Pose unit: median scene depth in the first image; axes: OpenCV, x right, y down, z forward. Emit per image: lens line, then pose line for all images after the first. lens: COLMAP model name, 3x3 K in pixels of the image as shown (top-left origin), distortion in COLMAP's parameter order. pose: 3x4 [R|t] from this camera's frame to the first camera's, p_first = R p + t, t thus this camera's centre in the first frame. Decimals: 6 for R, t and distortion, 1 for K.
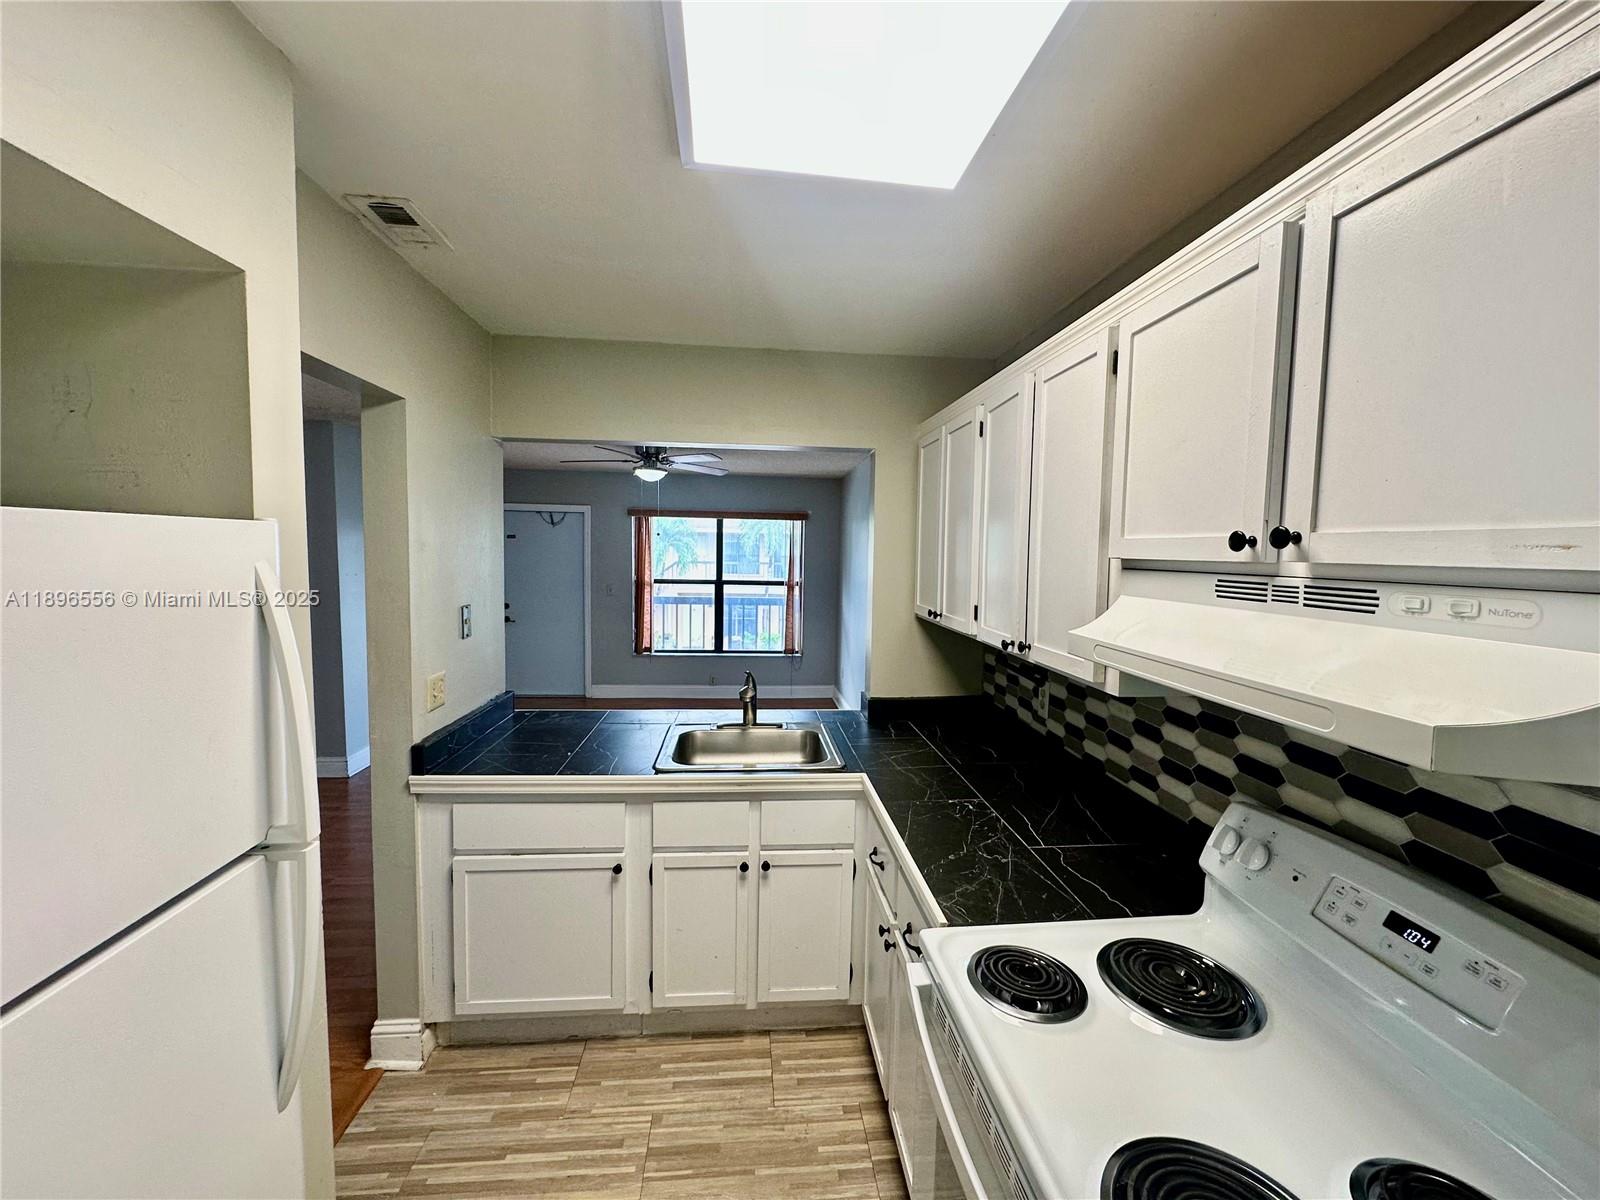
lens RADIAL K [[641.5, 0, 797.9], [0, 641.5, 607.6], [0, 0, 1]] dist [0.006156, 0.000627]
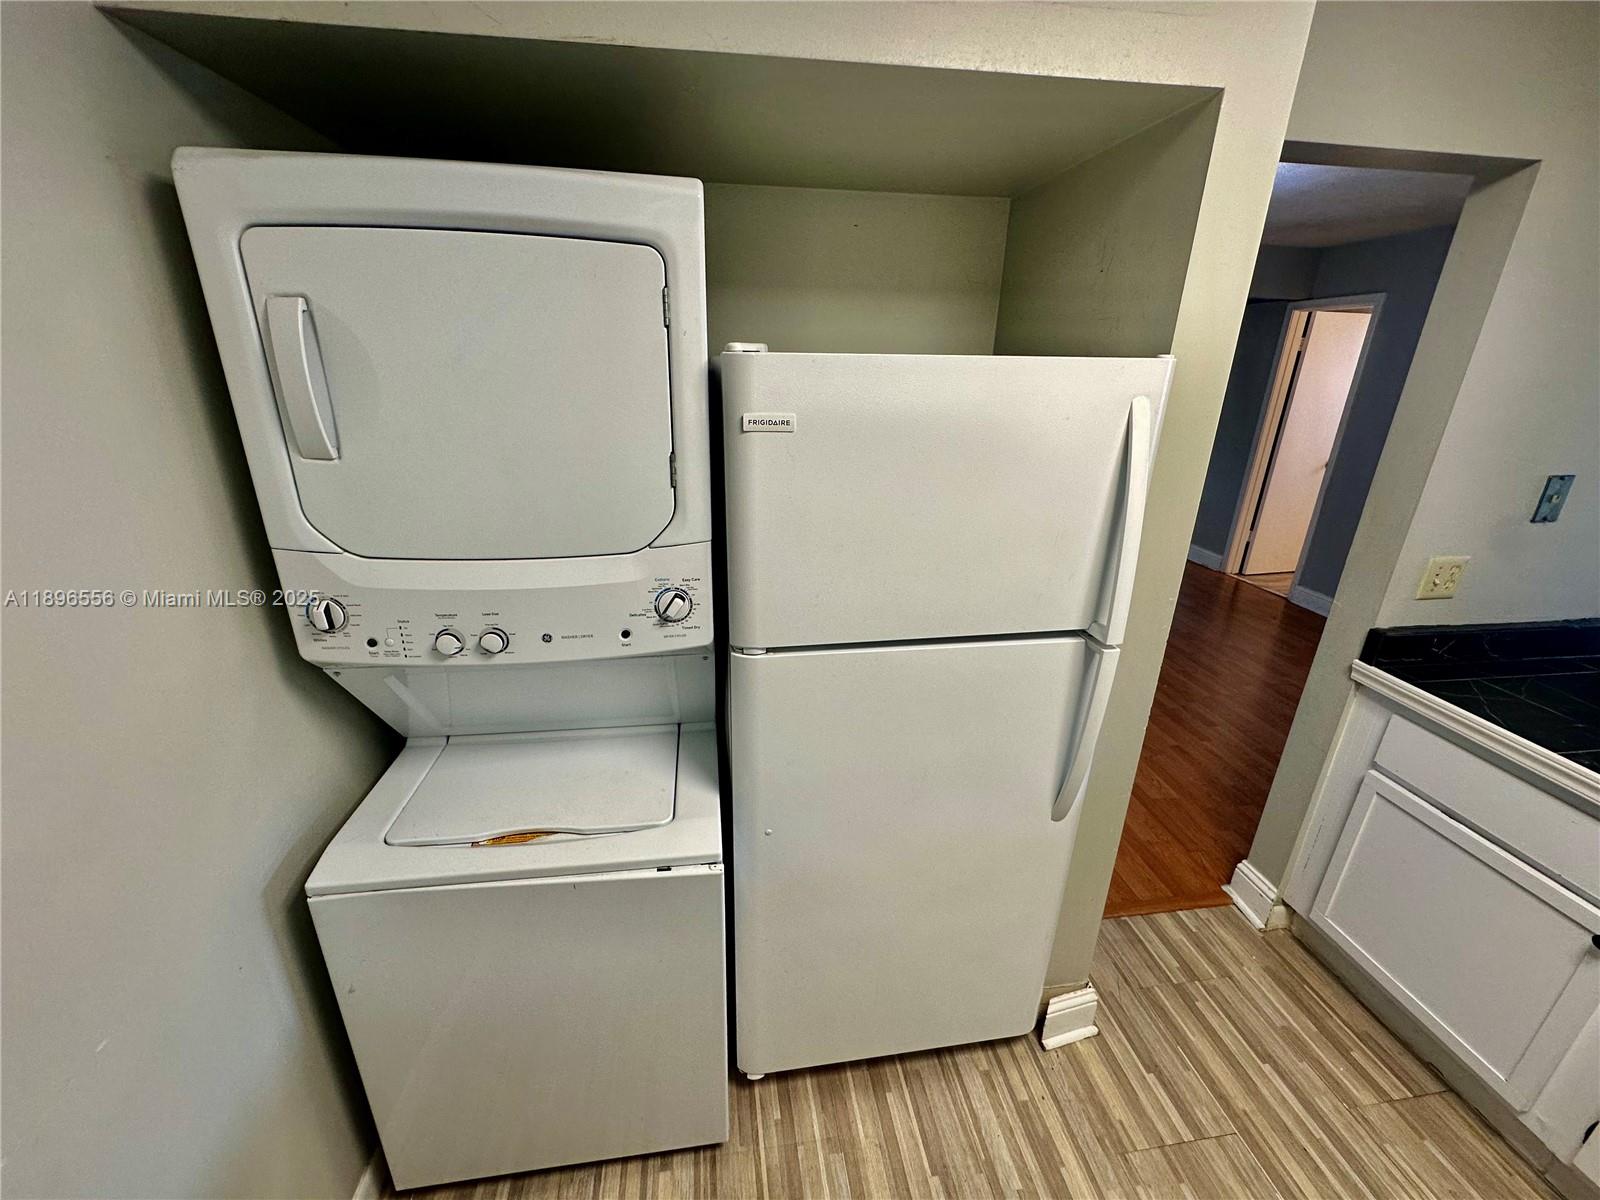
lens RADIAL K [[641.5, 0, 797.5], [0, 641.5, 602.6], [0, 0, 1]] dist [0.006156, 0.000627]
pose [[0.062121, 0.340515, -0.938185, 0.155266], [-0.105641, 0.936963, 0.333077, -0.024163], [0.992462, 0.078419, 0.094178, 0.168069]]
